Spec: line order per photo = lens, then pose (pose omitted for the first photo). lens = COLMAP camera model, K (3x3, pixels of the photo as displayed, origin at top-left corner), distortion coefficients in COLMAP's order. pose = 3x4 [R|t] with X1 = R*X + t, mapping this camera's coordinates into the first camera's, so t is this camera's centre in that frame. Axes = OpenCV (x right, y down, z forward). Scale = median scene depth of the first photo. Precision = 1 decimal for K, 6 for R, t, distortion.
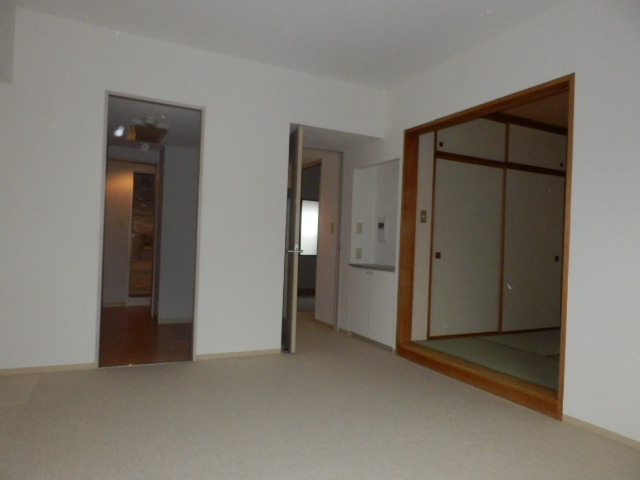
lens RADIAL K [[449.3, 0, 320.0], [0, 449.3, 240.0], [0, 0, 1]] dist [0.034456, 0.002104]
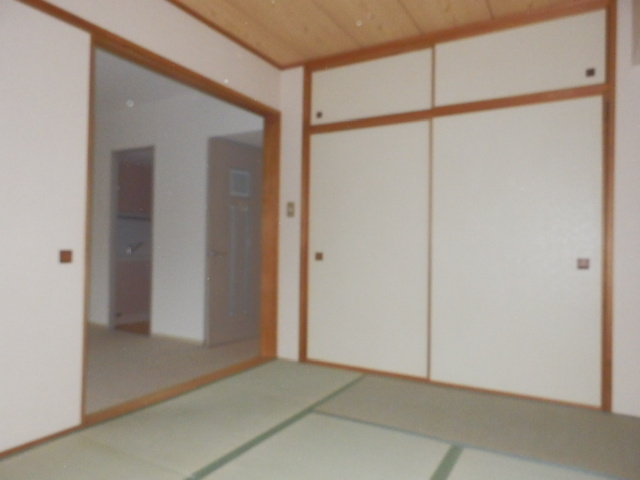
lens RADIAL K [[449.3, 0, 320.0], [0, 449.3, 240.0], [0, 0, 1]] dist [0.034456, 0.002104]
pose [[0.549188, -0.042132, -0.834636, 0.885096], [0.012101, 0.999025, -0.042467, 0.036600], [0.835611, 0.013222, 0.549162, 0.557825]]
